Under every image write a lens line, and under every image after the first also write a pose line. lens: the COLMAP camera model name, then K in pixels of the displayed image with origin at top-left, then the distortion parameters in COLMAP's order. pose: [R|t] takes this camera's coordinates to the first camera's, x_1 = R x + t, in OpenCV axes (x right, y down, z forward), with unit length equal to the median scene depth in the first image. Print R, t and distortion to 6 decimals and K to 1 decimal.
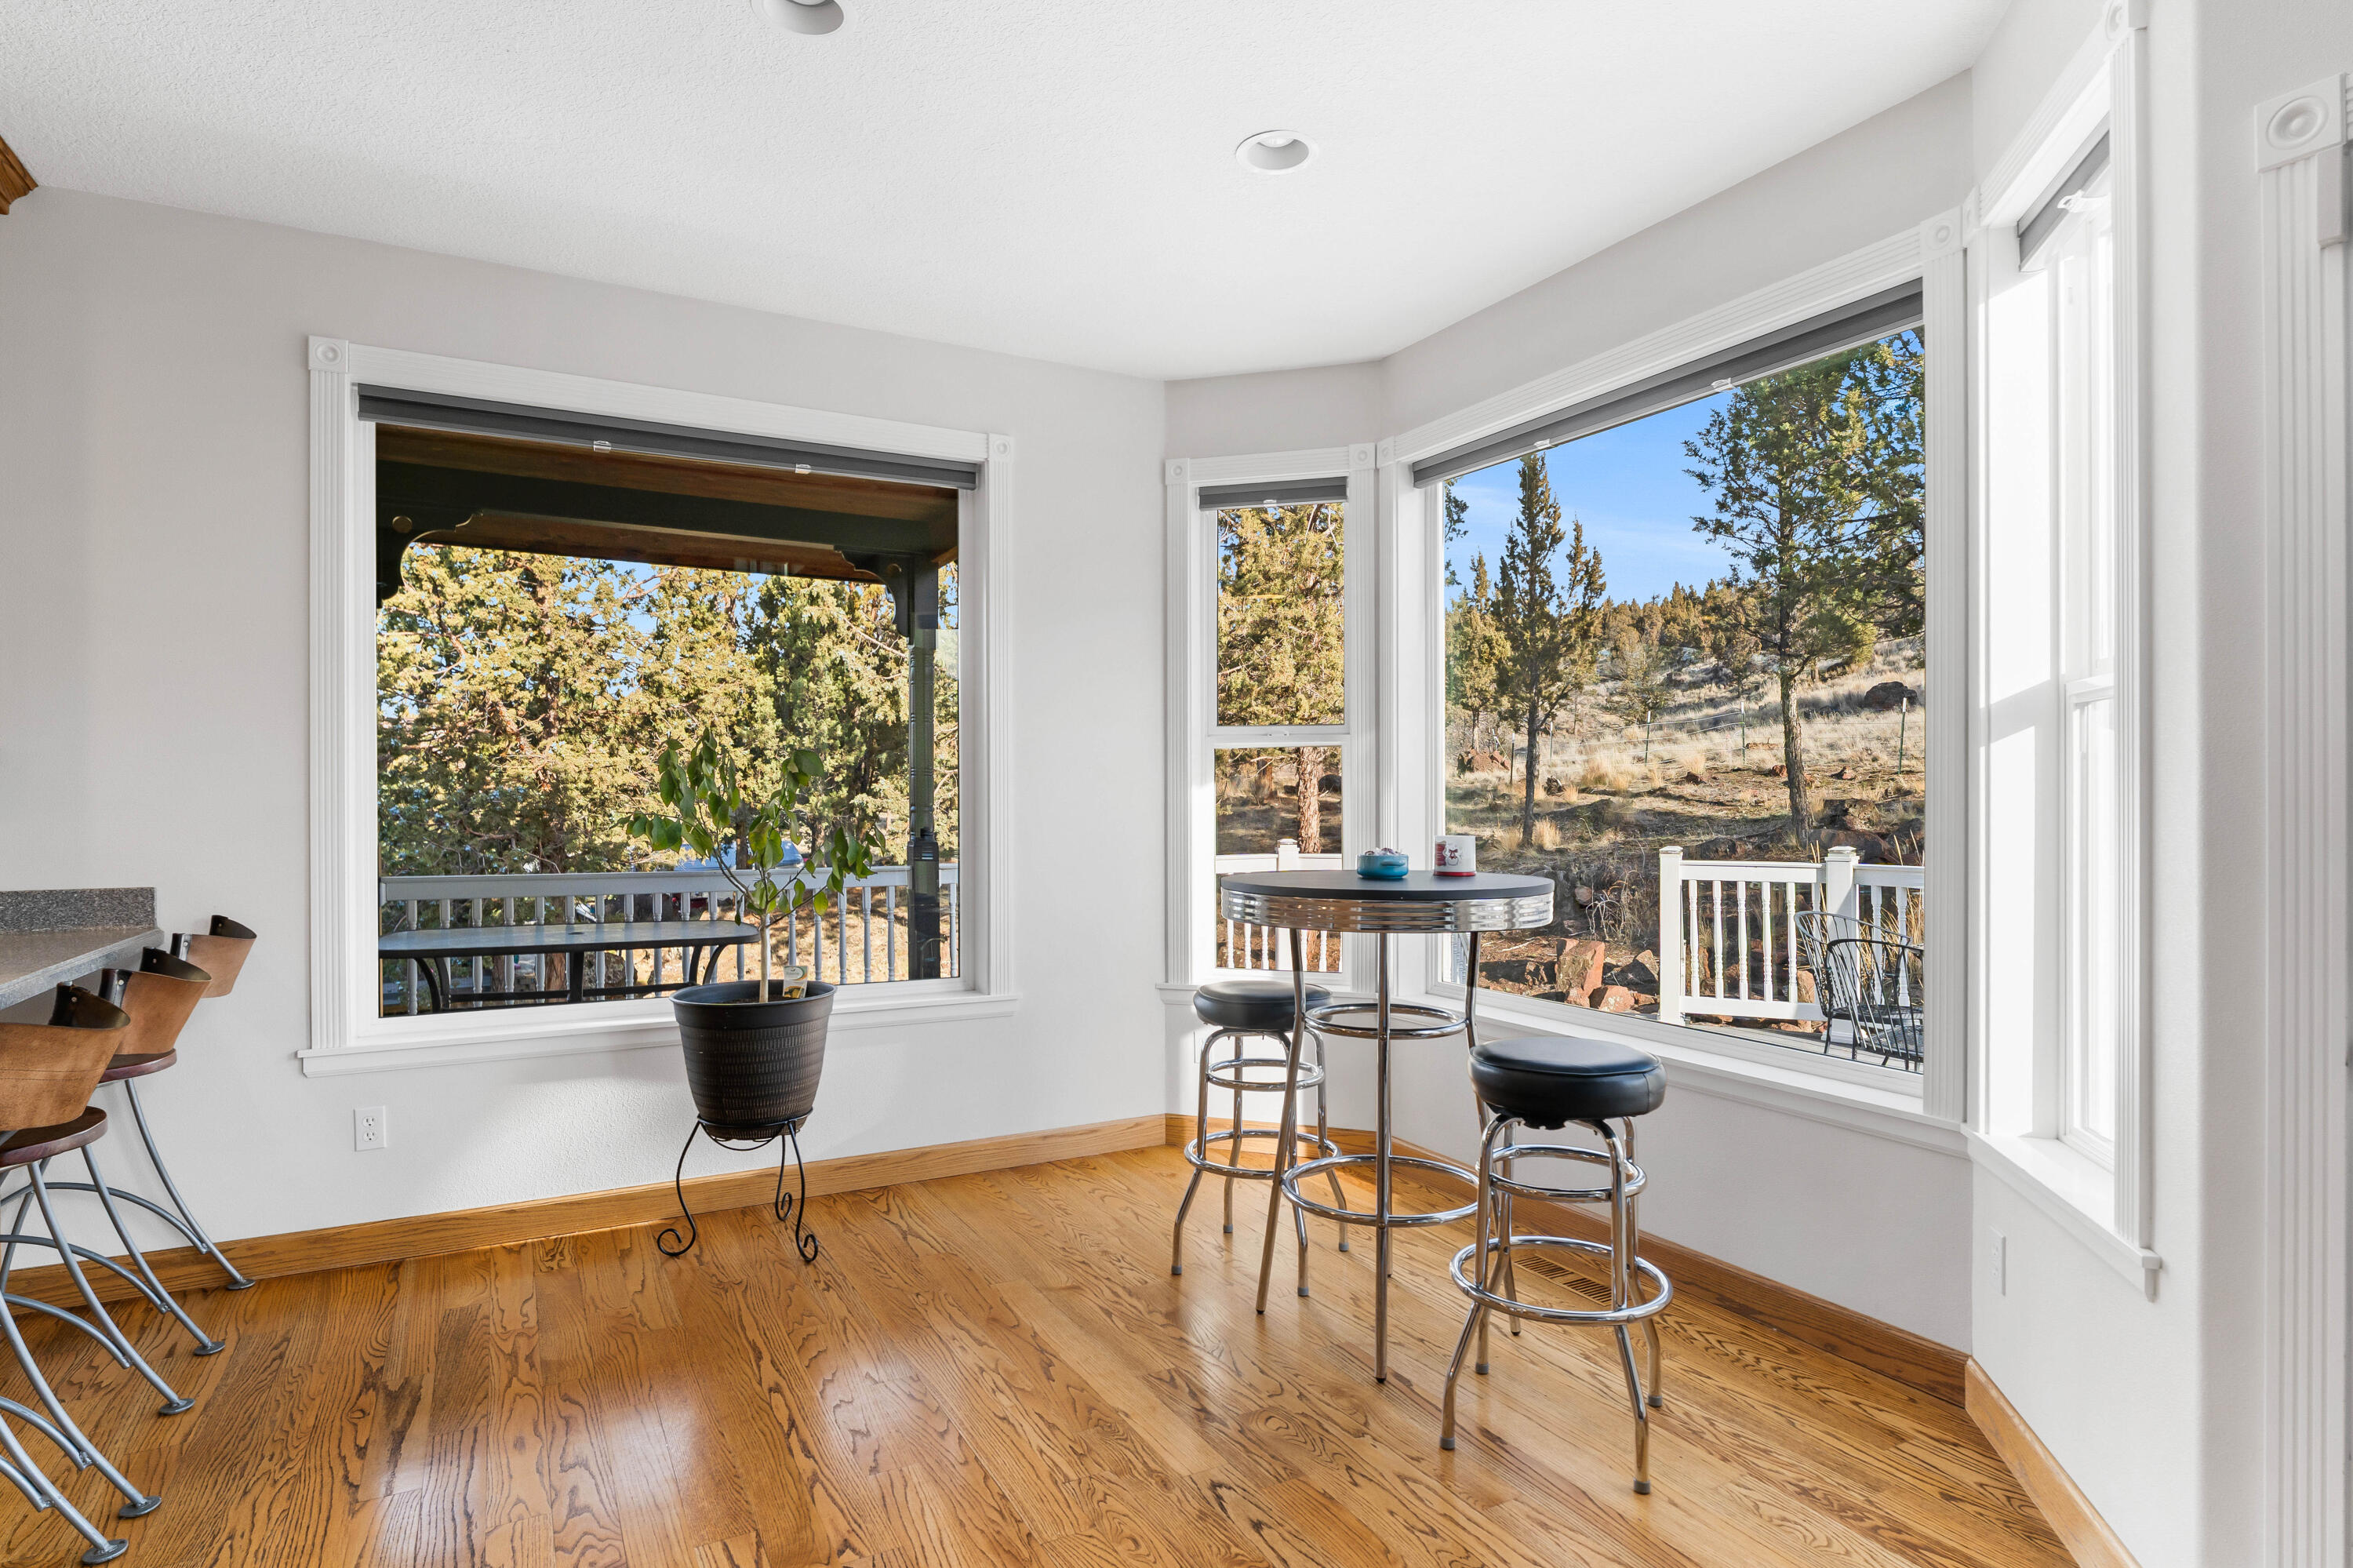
lens RADIAL K [[1252.1, 0, 1176.5], [0, 1252.1, 784.0], [0, 0, 1]] dist [-0.001229, -0.000174]
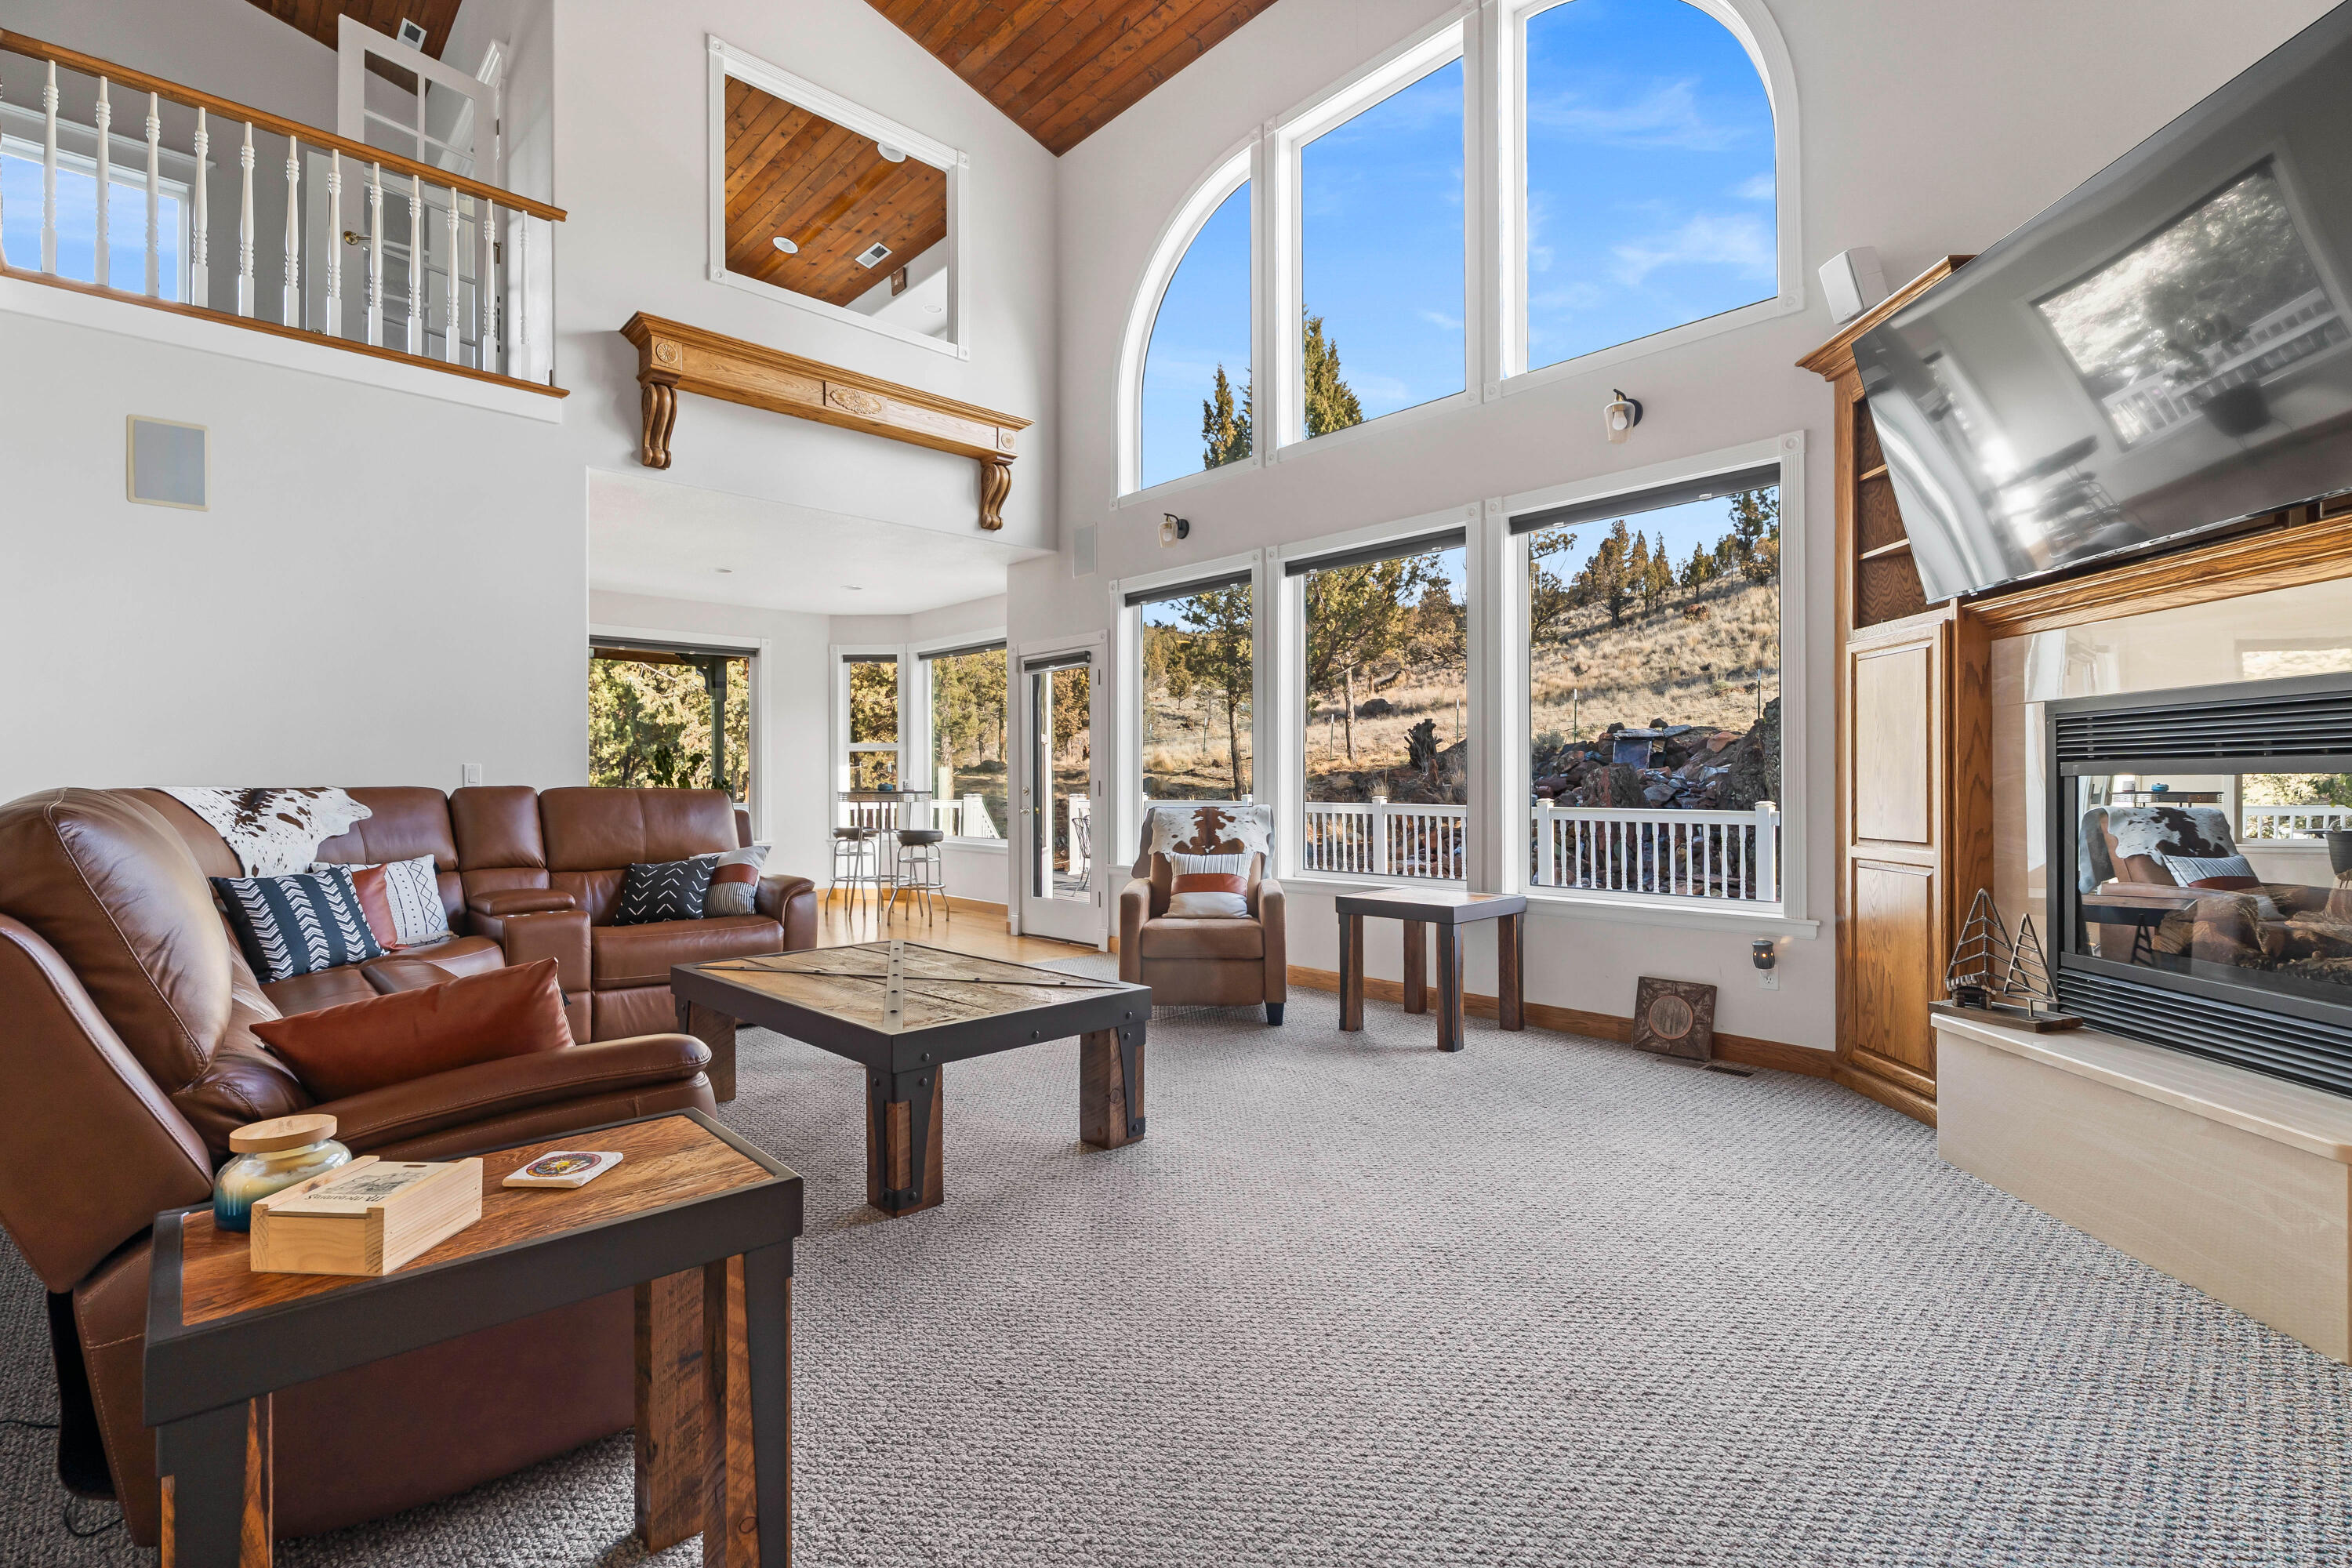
lens RADIAL K [[1078.3, 0, 1165.3], [0, 1078.3, 762.2], [0, 0, 1]] dist [-0.001816, 0.000002]
pose [[0.969317, 0.002570, 0.245801, 0.026321], [-0.001125, 0.999981, -0.006017, 0.002166], [-0.245812, 0.005556, 0.969302, -0.307030]]
